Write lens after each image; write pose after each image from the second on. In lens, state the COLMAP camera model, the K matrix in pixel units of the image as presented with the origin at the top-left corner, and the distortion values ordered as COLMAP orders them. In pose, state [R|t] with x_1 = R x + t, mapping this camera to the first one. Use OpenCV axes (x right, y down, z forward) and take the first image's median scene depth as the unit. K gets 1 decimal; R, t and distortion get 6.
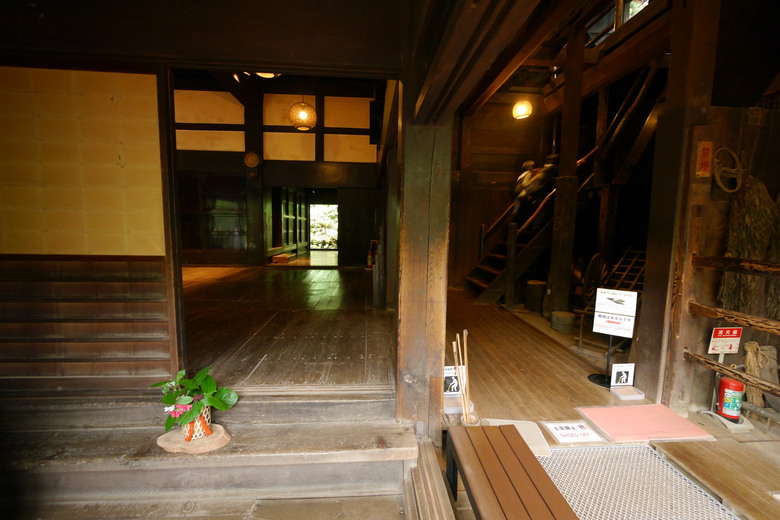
lens RADIAL K [[320.2, 0, 389.3], [0, 320.2, 256.2], [0, 0, 1]] dist [-0.007088, 0.001185]
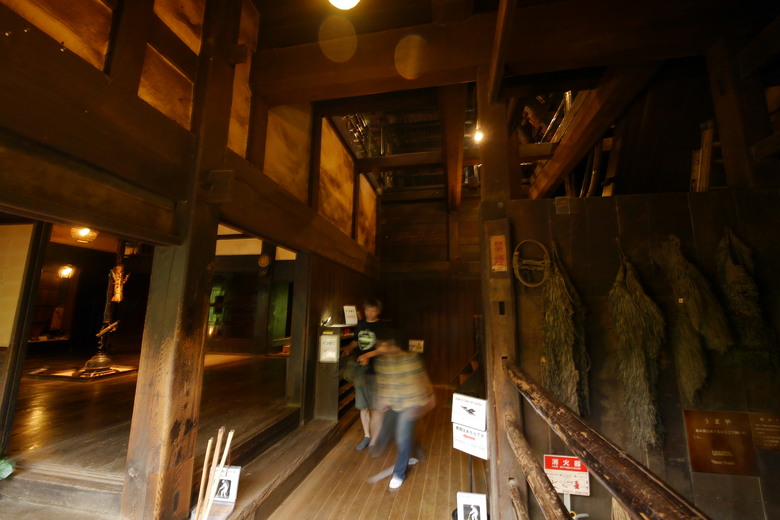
lens RADIAL K [[320.2, 0, 388.8], [0, 320.2, 257.8], [0, 0, 1]] dist [-0.007088, 0.001185]
pose [[0.967900, -0.046667, -0.246964, 0.859617], [-0.020588, 0.964588, -0.262958, -0.031781], [0.250490, 0.259601, 0.932664, 0.029608]]
